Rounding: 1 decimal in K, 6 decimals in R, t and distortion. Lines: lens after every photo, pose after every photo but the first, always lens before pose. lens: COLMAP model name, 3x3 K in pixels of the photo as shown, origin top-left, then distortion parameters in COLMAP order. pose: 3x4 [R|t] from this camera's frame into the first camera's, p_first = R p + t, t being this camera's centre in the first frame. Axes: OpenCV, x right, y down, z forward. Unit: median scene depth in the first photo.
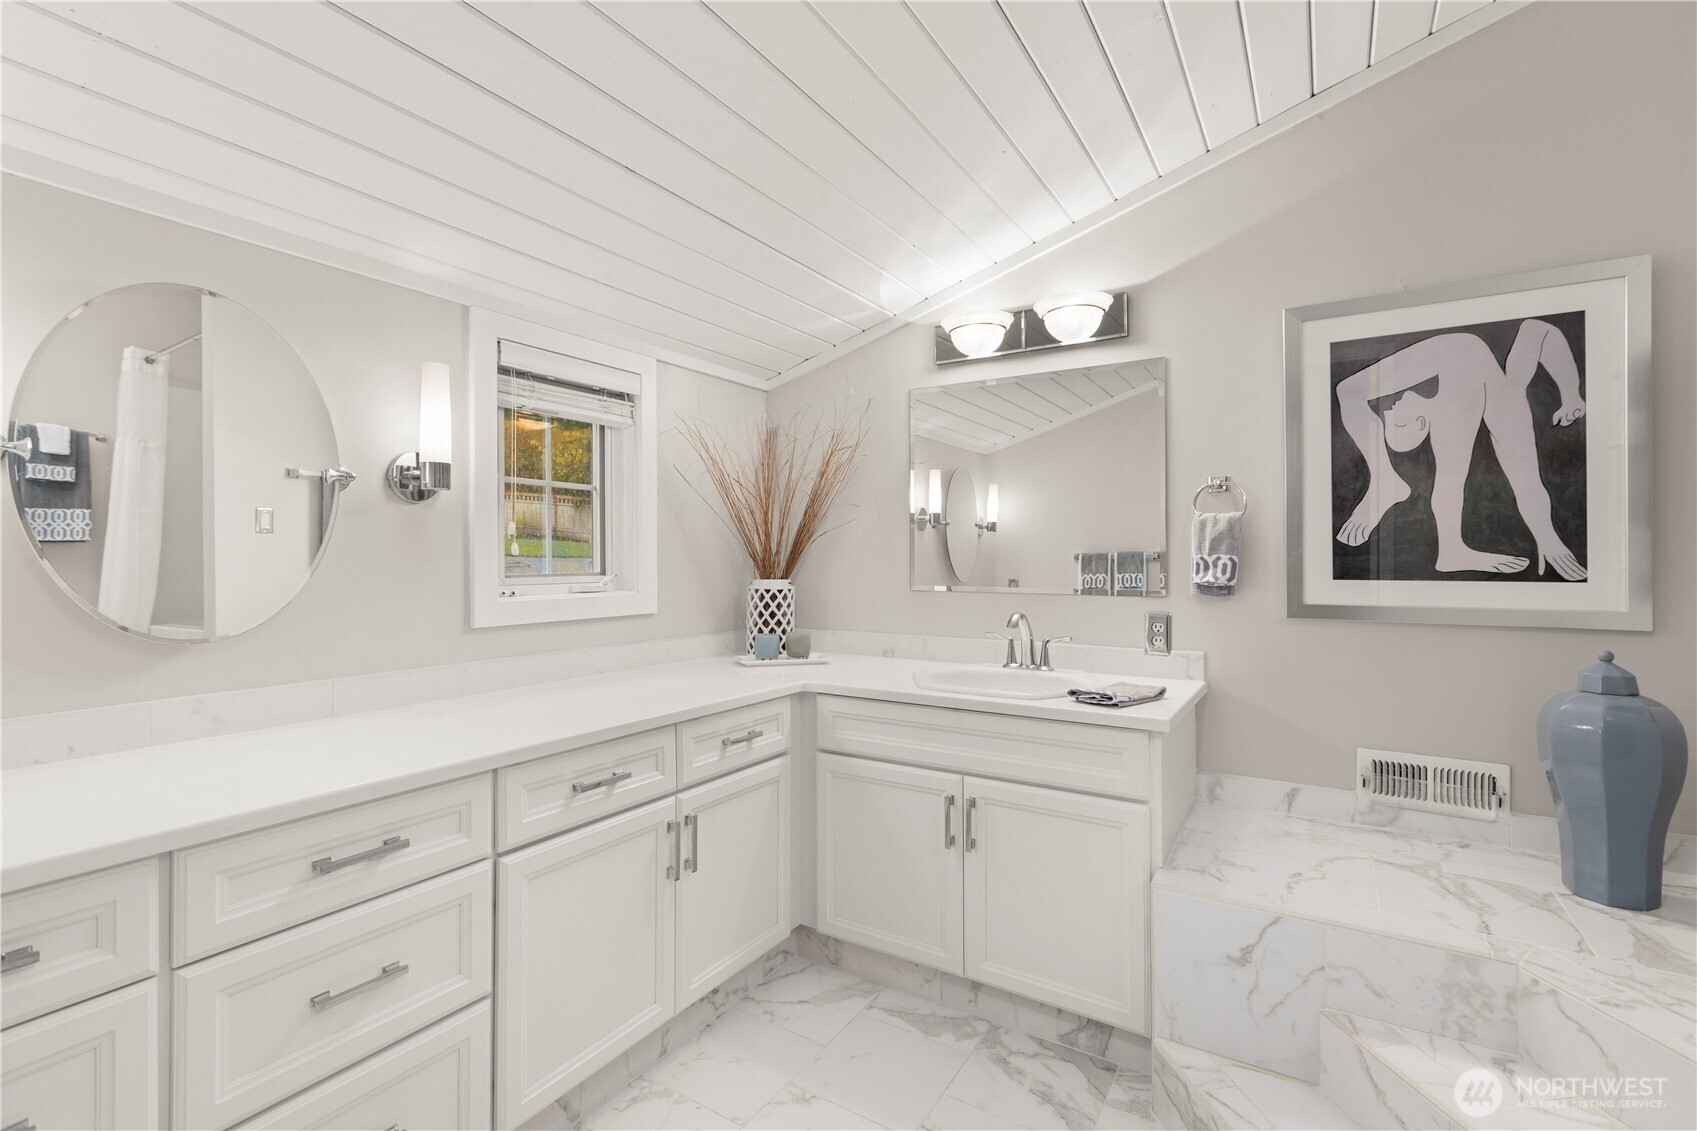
lens RADIAL K [[763.6, 0, 848.8], [0, 763.6, 557.4], [0, 0, 1]] dist [0.002311, 0.000394]
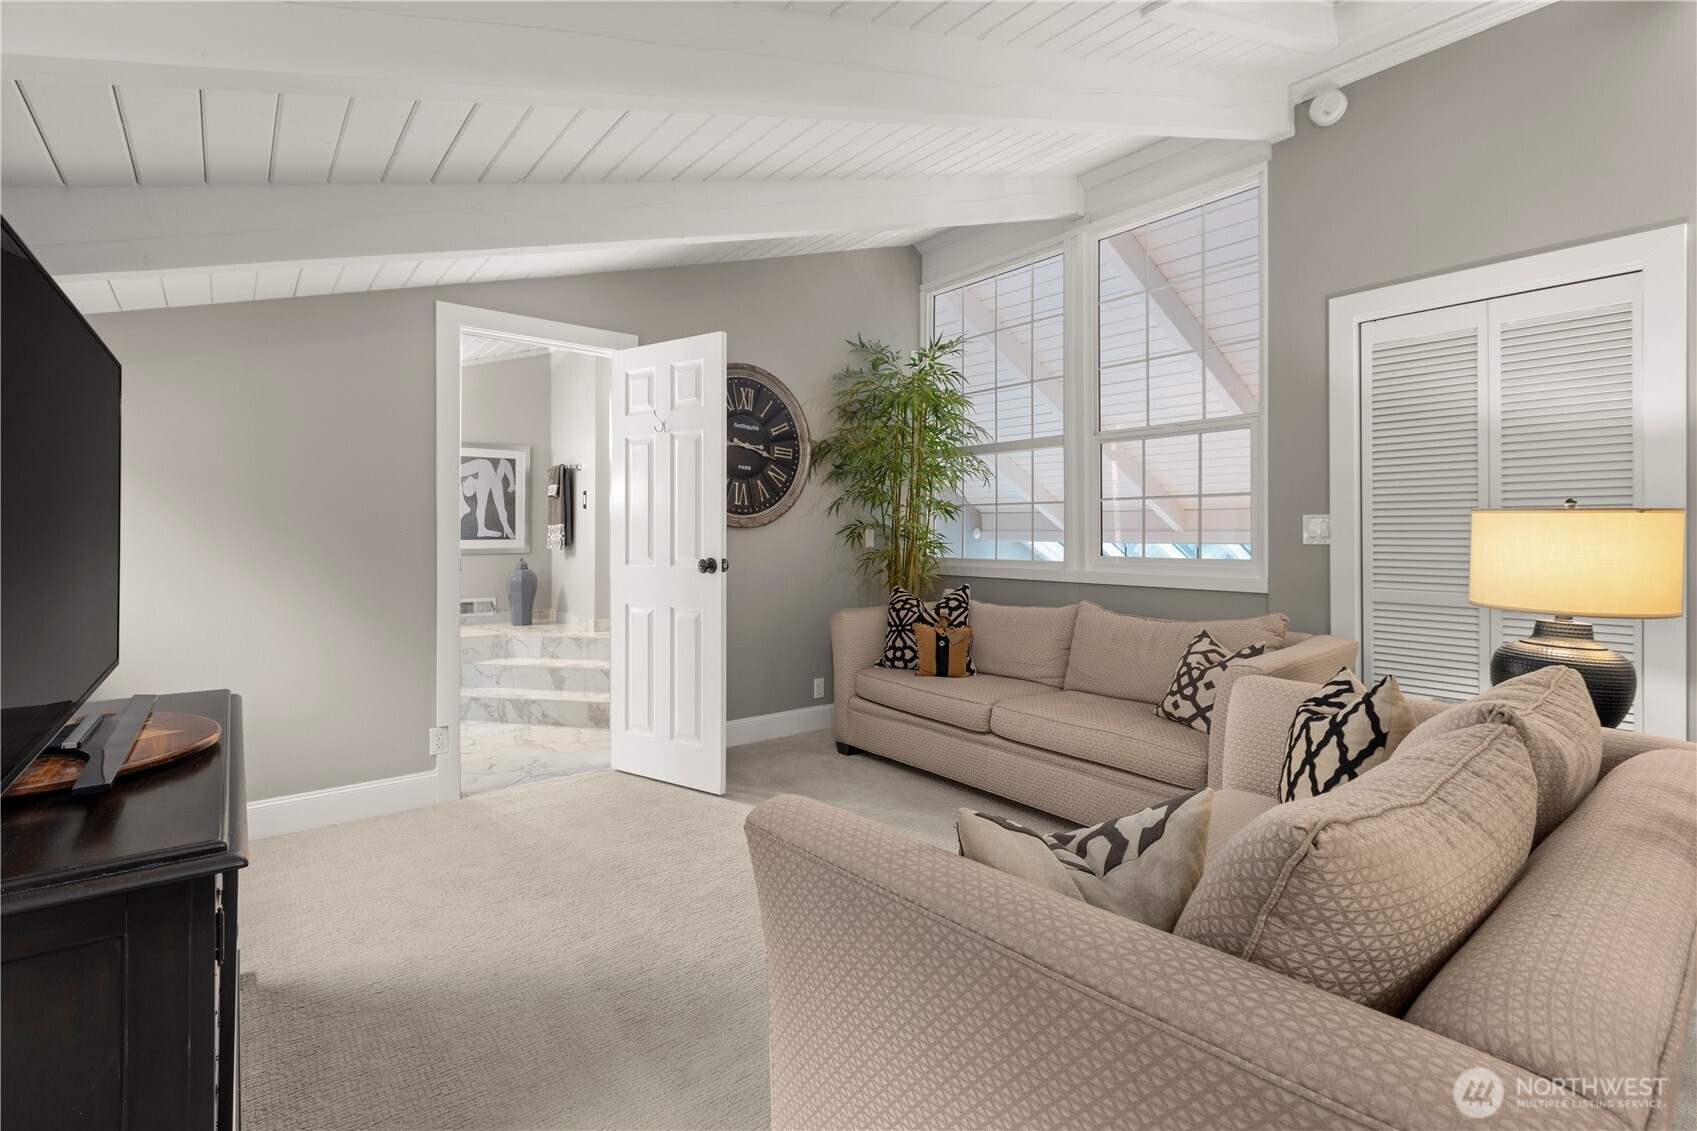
lens RADIAL K [[763.6, 0, 843.4], [0, 763.6, 525.5], [0, 0, 1]] dist [0.002311, 0.000394]
pose [[0.334943, 0.004637, 0.942227, -1.657150], [0.000839, 0.999986, -0.005220, -0.009816], [-0.942238, 0.002539, 0.334935, -1.429086]]
